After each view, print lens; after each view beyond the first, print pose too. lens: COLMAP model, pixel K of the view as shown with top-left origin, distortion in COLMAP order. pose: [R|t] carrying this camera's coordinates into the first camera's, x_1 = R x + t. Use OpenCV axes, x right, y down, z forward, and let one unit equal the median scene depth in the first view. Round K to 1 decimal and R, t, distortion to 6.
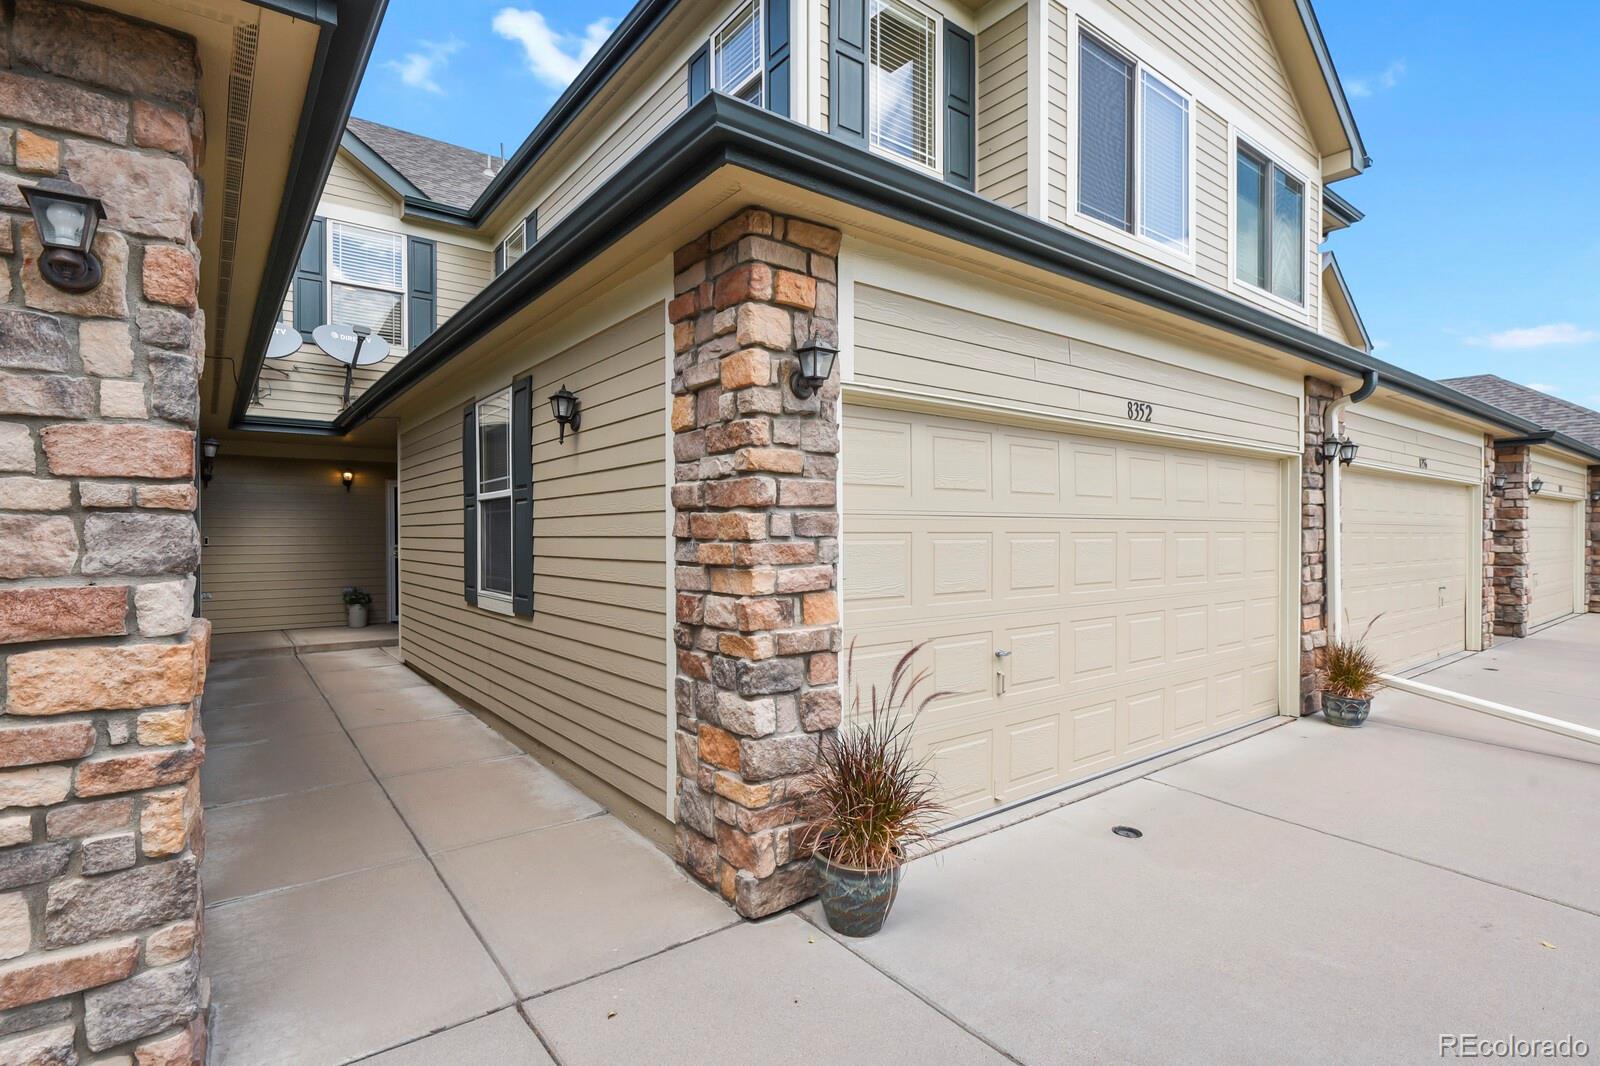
lens RADIAL K [[774.0, 0, 798.5], [0, 774.0, 536.3], [0, 0, 1]] dist [0.006270, -0.007269]
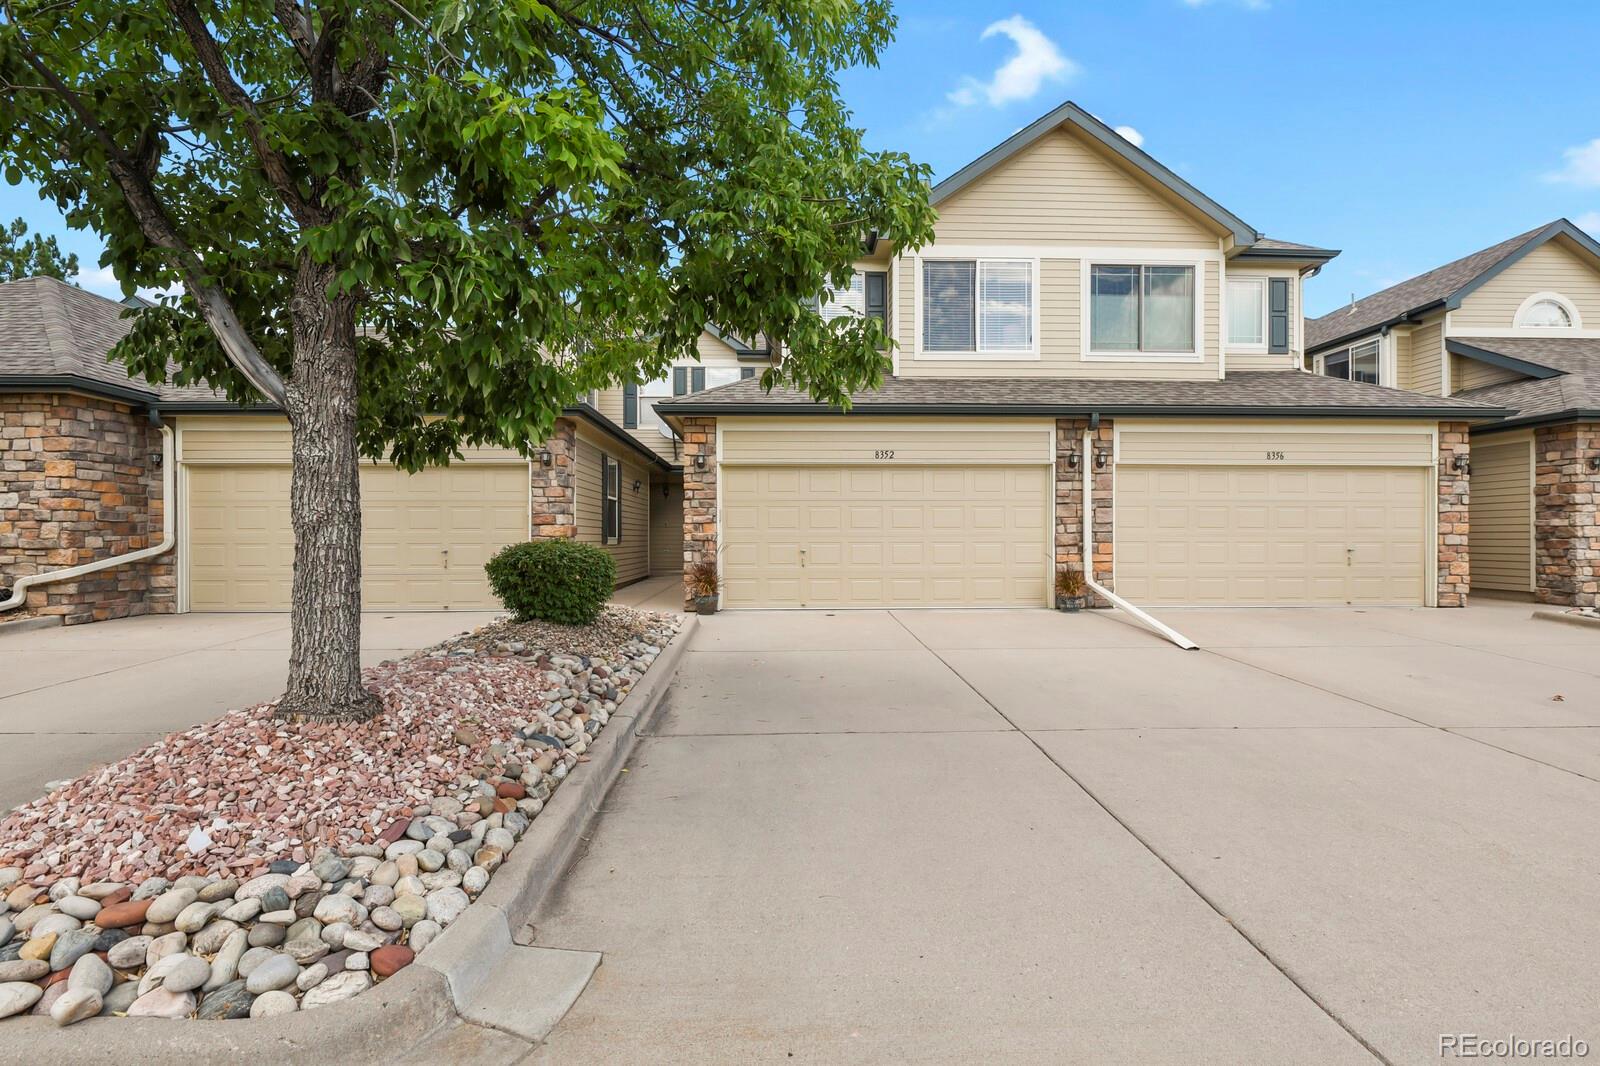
lens RADIAL K [[774.0, 0, 806.0], [0, 774.0, 534.6], [0, 0, 1]] dist [0.006270, -0.007269]
pose [[0.820406, -0.003873, -0.571769, 2.276235], [-0.001074, 0.999965, -0.008314, 0.145339], [0.571781, 0.007435, 0.820373, -1.529579]]
